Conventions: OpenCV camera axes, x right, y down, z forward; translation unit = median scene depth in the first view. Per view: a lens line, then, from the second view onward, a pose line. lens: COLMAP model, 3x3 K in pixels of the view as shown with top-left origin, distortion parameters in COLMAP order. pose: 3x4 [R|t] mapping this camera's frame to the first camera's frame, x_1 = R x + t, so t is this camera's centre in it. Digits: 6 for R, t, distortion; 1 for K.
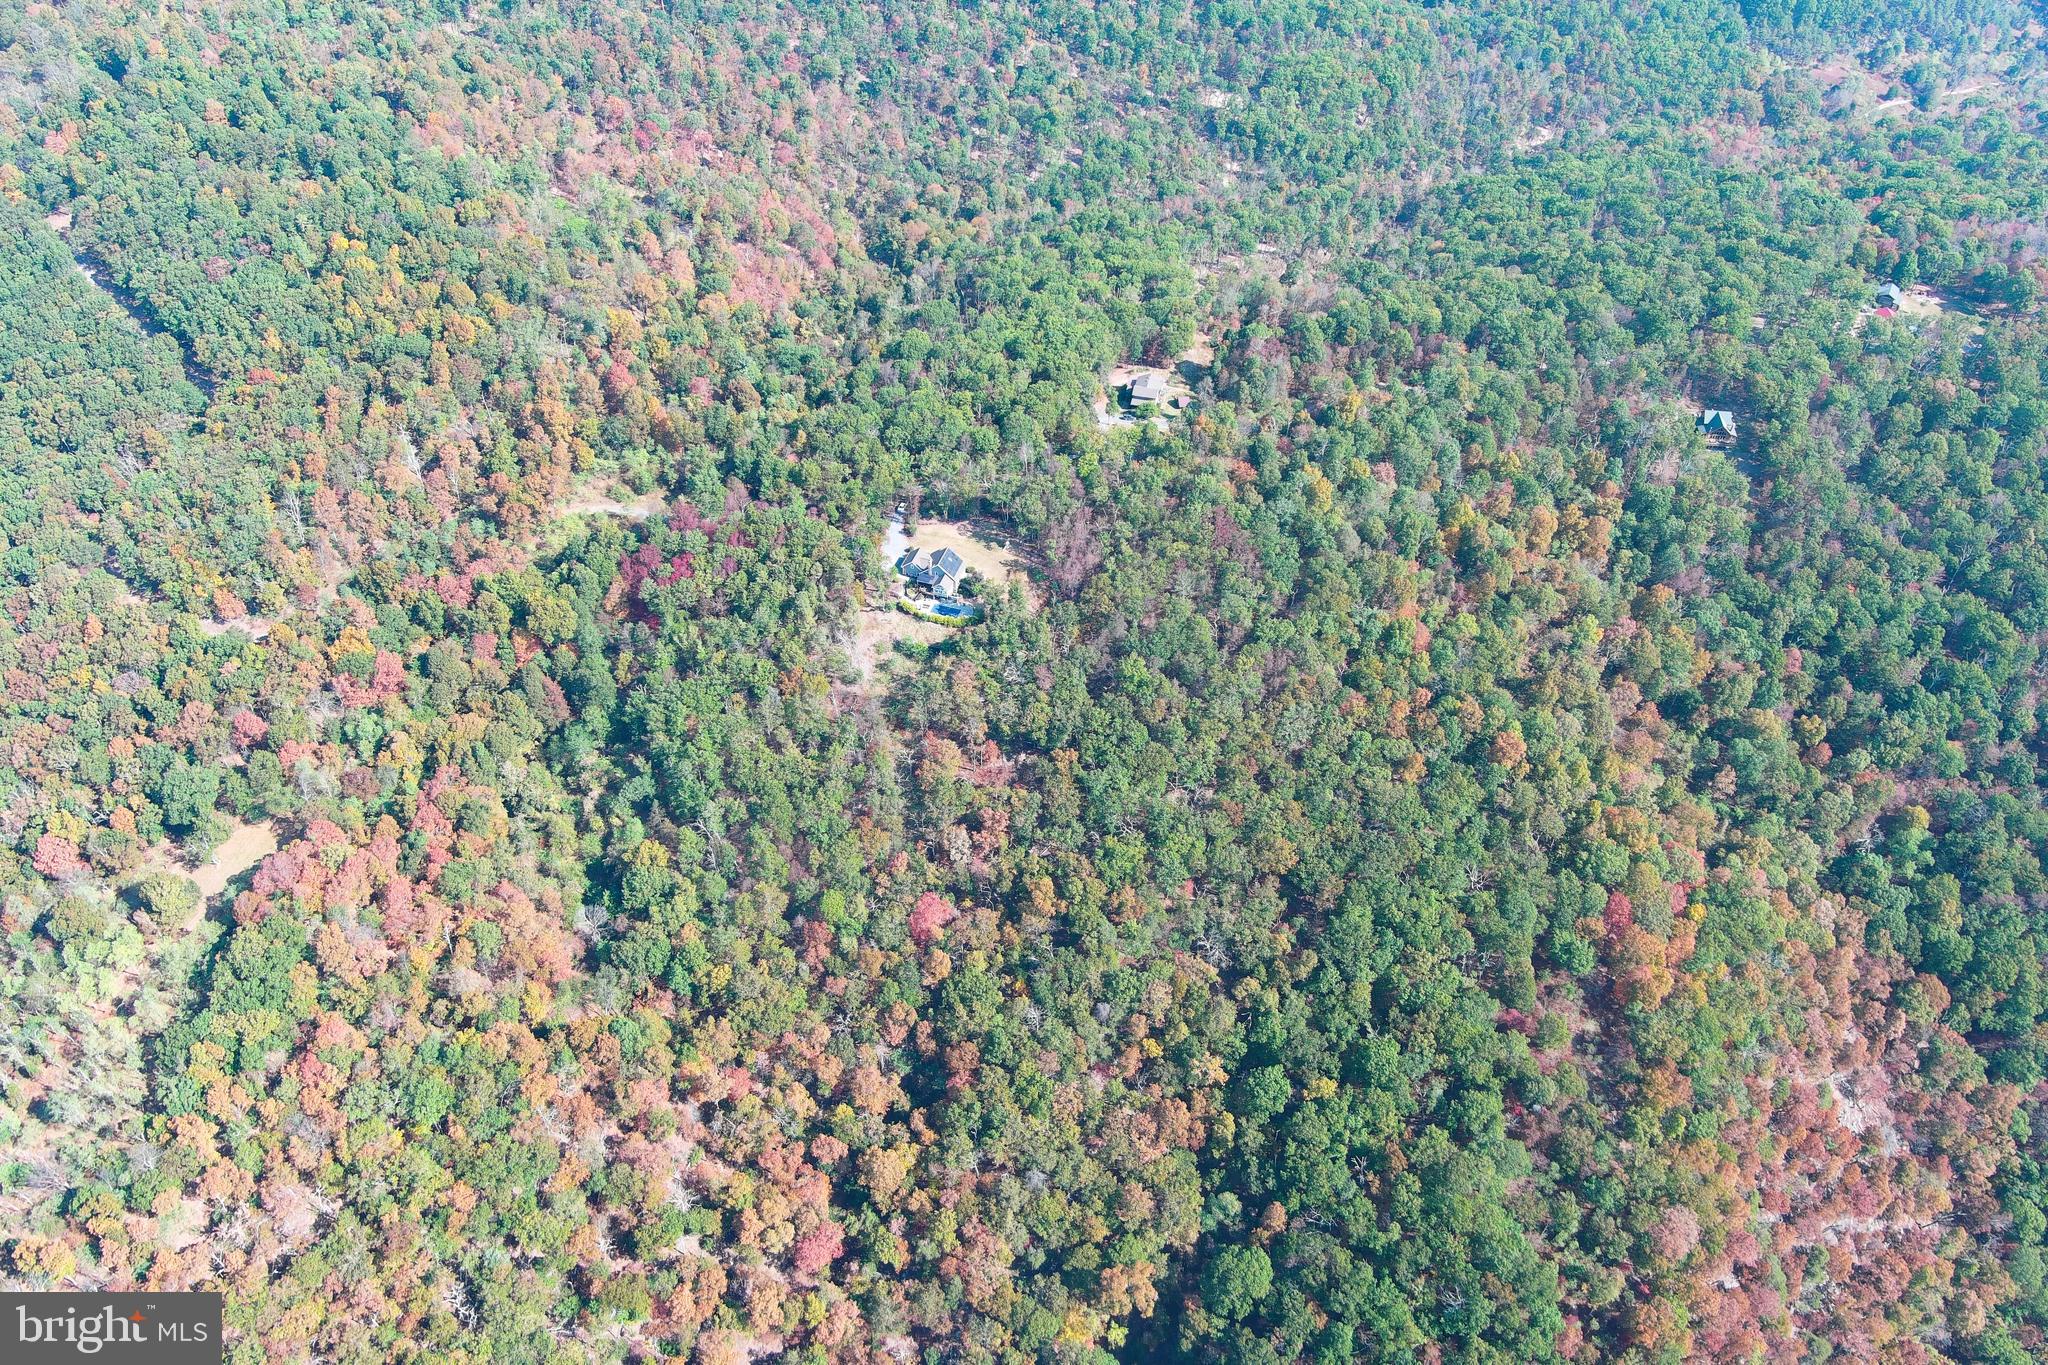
lens RADIAL K [[1585.2, 0, 1013.1], [0, 1585.2, 680.4], [0, 0, 1]] dist [0.025500, -0.021021]
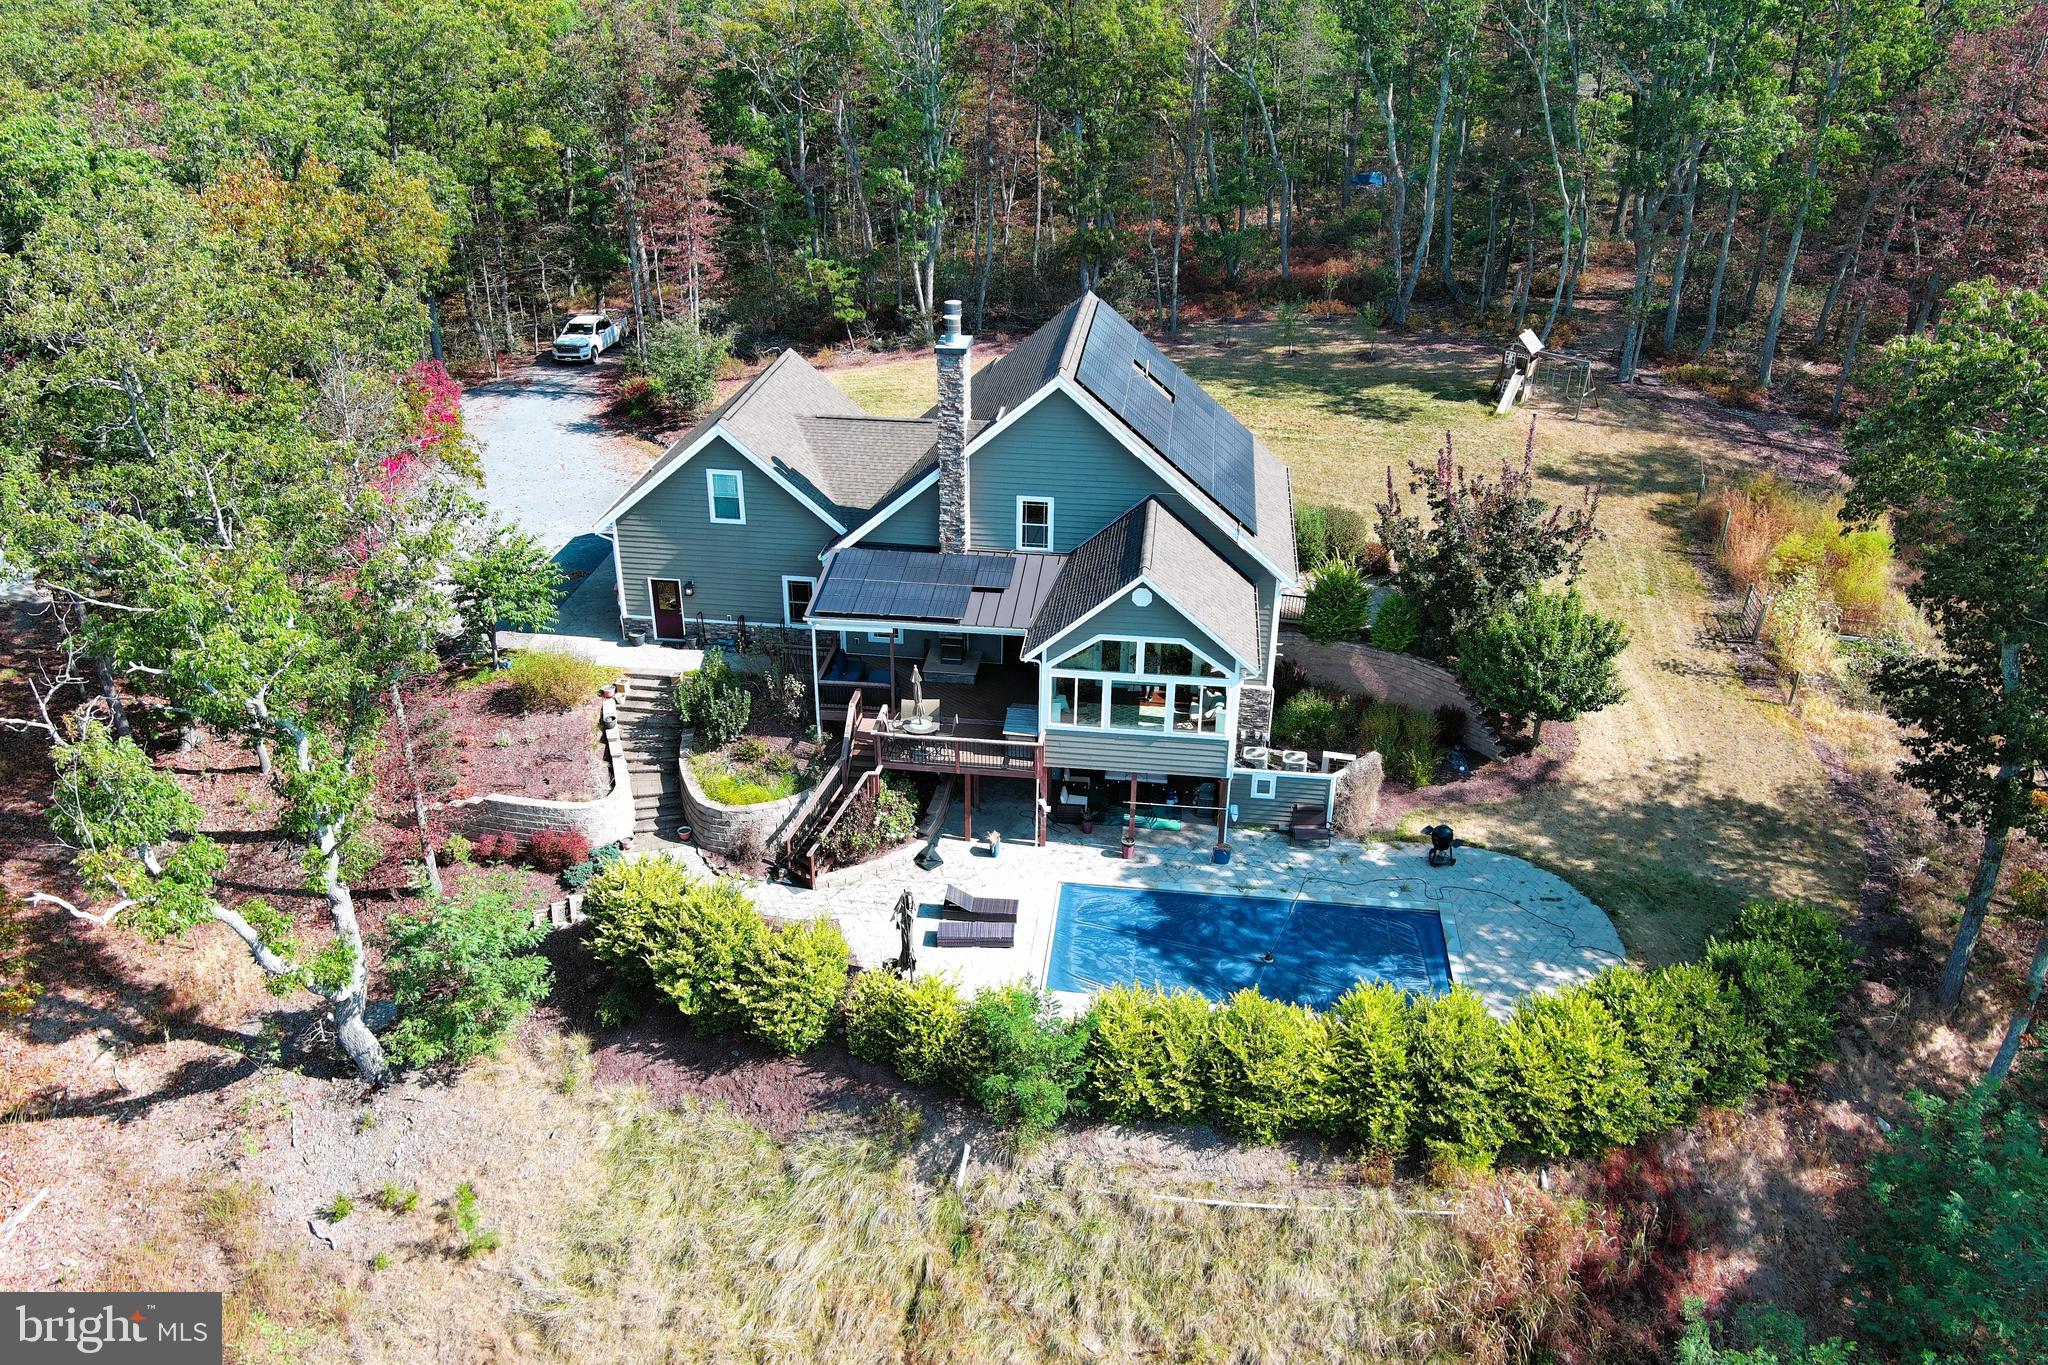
lens RADIAL K [[1585.2, 0, 1031.0], [0, 1585.2, 677.3], [0, 0, 1]] dist [0.025500, -0.021021]
pose [[0.977574, -0.089732, 0.190518, -0.065353], [0.145715, 0.941360, -0.304317, -0.034594], [-0.152039, 0.325254, 0.933324, 0.927007]]
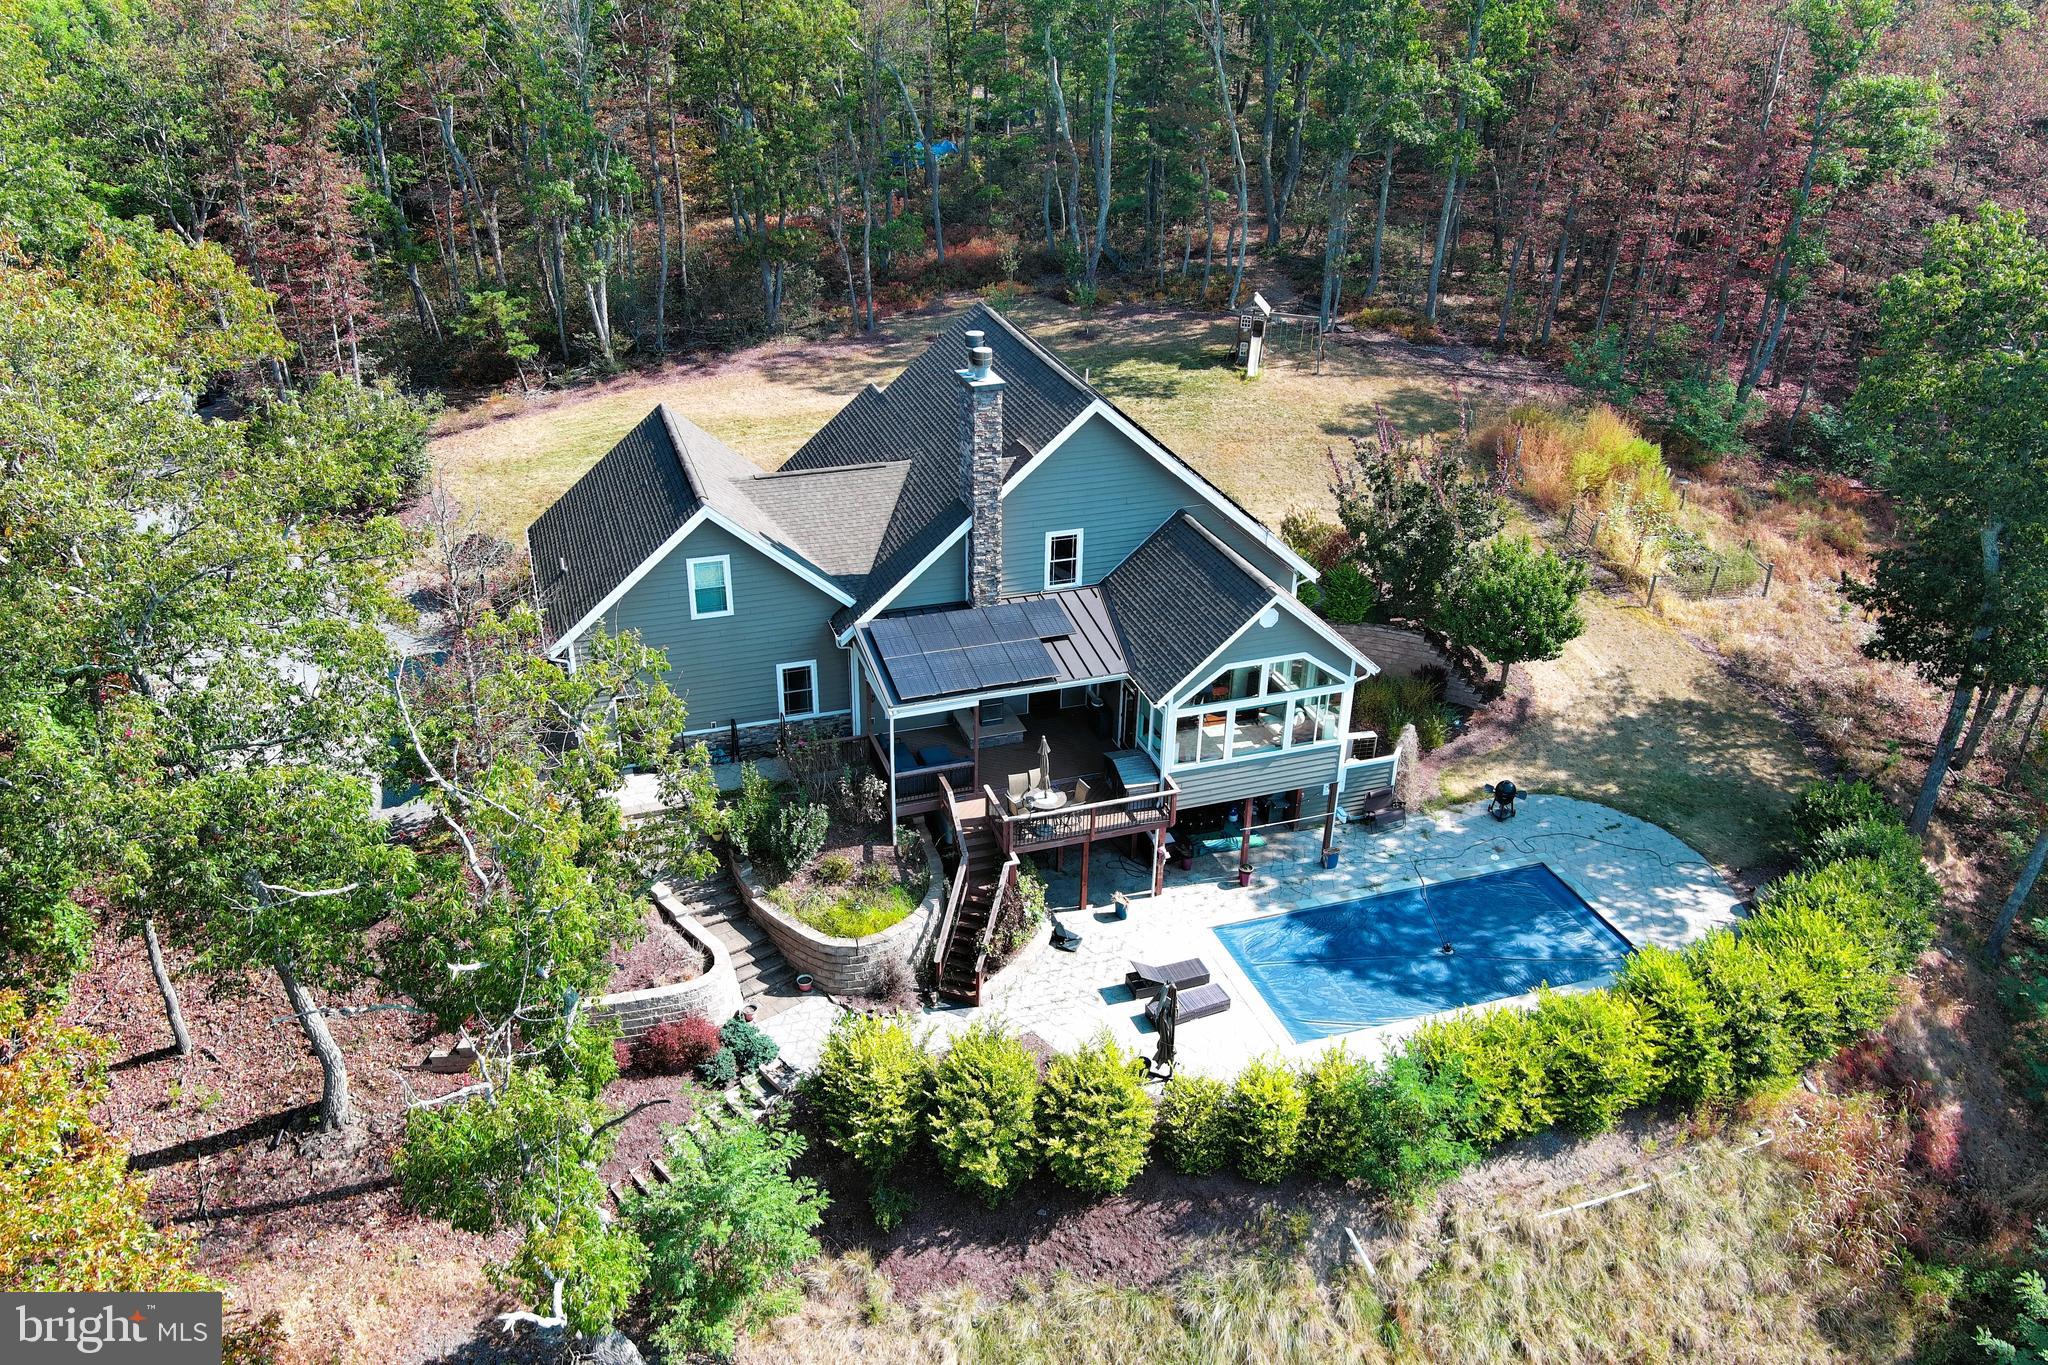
lens RADIAL K [[1585.2, 0, 1024.7], [0, 1585.2, 673.4], [0, 0, 1]] dist [0.025500, -0.021021]
pose [[0.792920, -0.272356, 0.545069, -0.093679], [0.423332, 0.889632, -0.171302, -0.049992], [-0.438255, 0.366574, 0.820704, 0.941291]]
